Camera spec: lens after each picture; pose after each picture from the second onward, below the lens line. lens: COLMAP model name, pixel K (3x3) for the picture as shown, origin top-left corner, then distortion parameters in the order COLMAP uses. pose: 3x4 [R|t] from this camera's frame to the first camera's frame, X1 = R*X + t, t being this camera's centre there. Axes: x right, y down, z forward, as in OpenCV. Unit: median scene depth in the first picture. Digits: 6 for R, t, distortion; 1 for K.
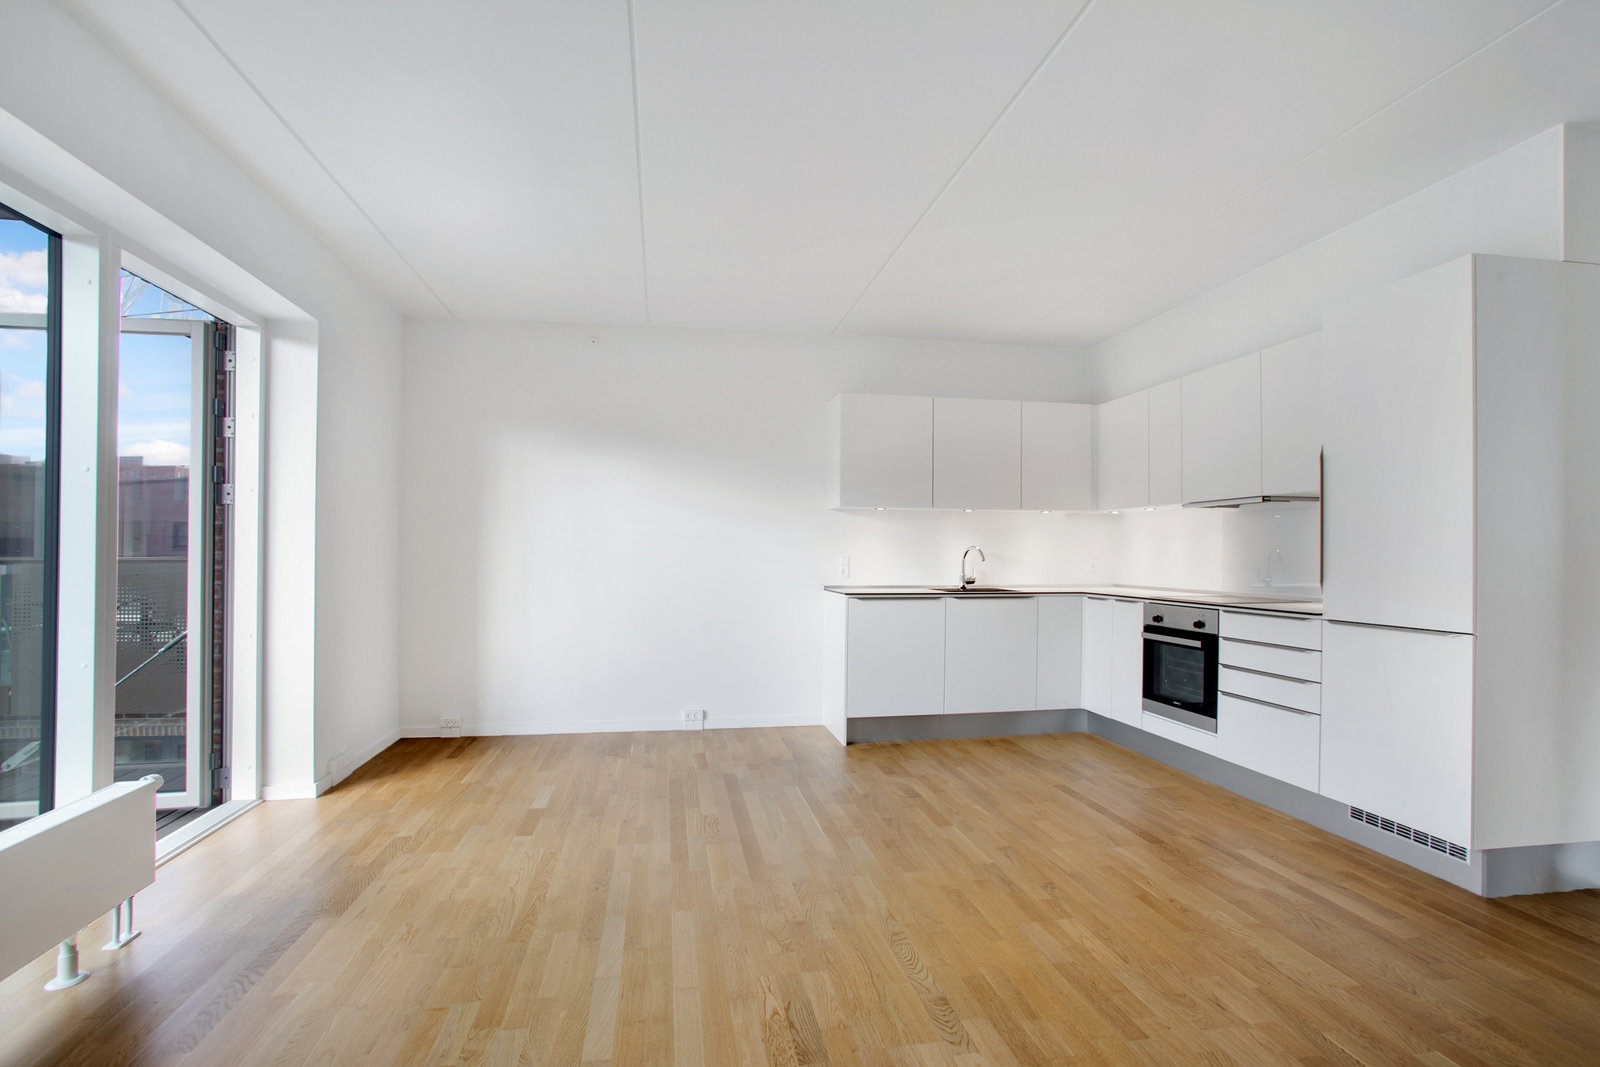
lens RADIAL K [[839.3, 0, 792.9], [0, 839.3, 536.6], [0, 0, 1]] dist [-0.024957, -0.000507]
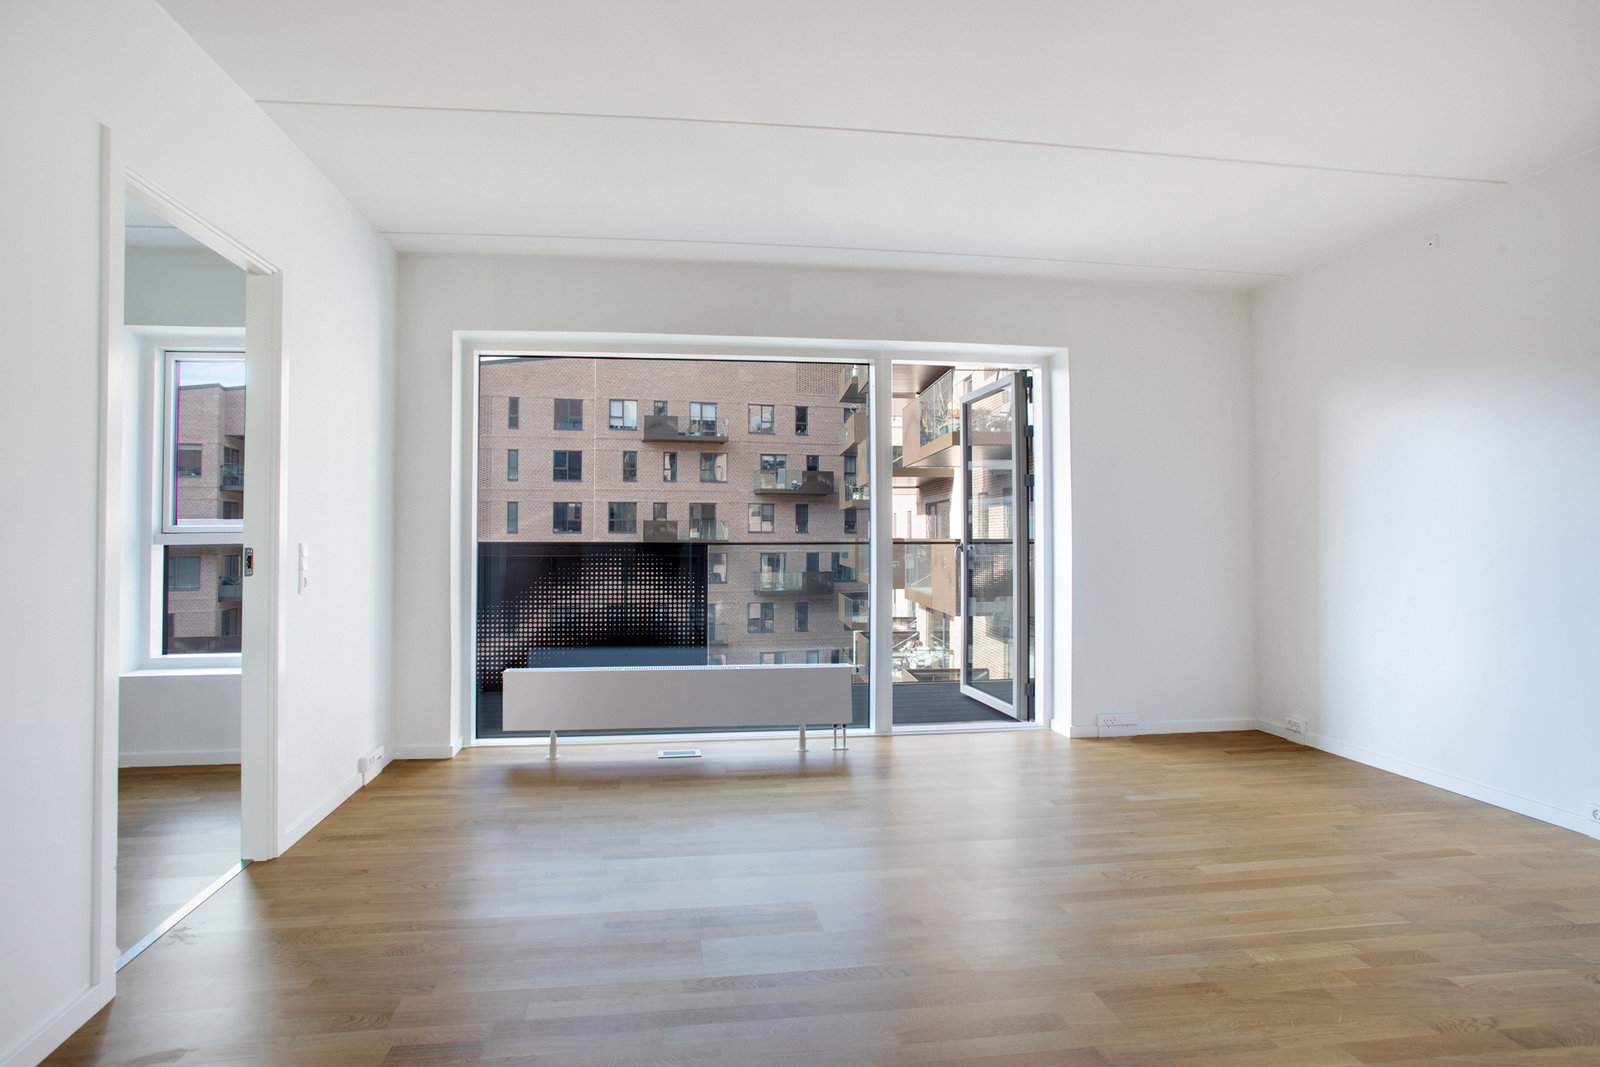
lens RADIAL K [[839.3, 0, 797.8], [0, 839.3, 530.2], [0, 0, 1]] dist [-0.024957, -0.000507]
pose [[-0.033854, -0.001227, -0.999426, 0.678427], [0.007425, 0.999971, -0.001480, 0.003768], [0.999399, -0.007470, -0.033844, 0.612794]]
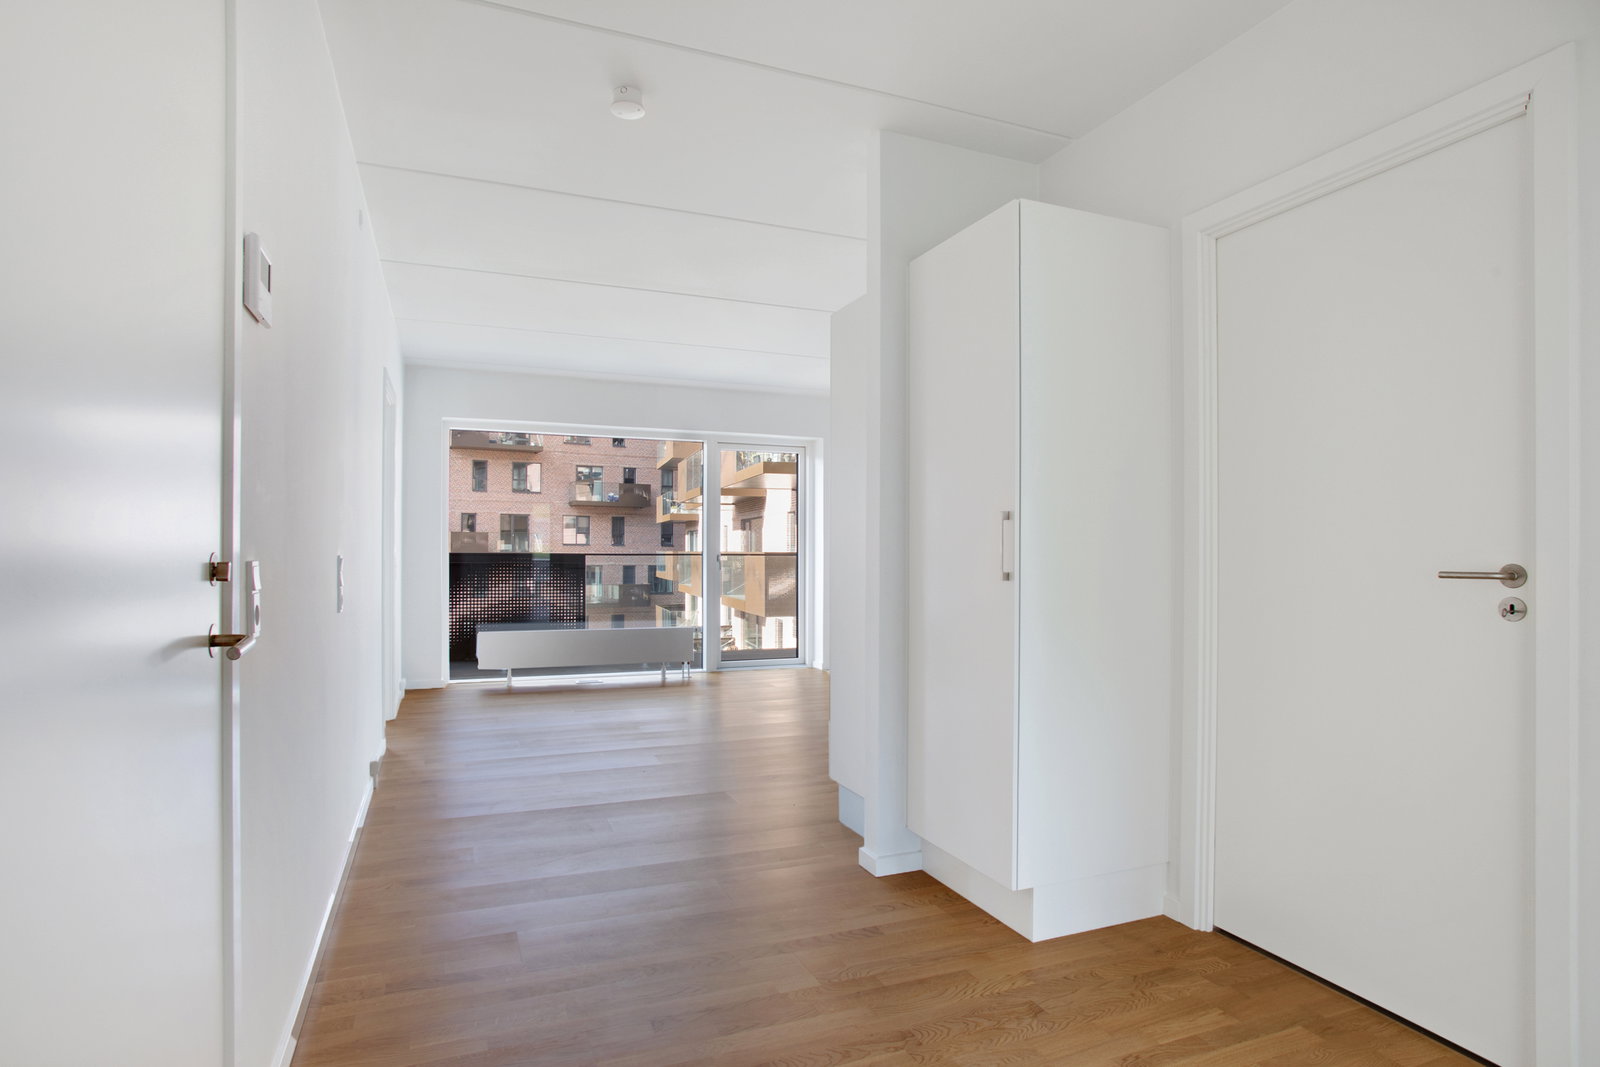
lens RADIAL K [[839.3, 0, 808.3], [0, 839.3, 540.5], [0, 0, 1]] dist [-0.024957, -0.000507]
pose [[0.195517, -0.003885, -0.980693, 1.476182], [0.000740, 0.999992, -0.003814, -0.003559], [0.980700, 0.000020, 0.195519, 0.527502]]
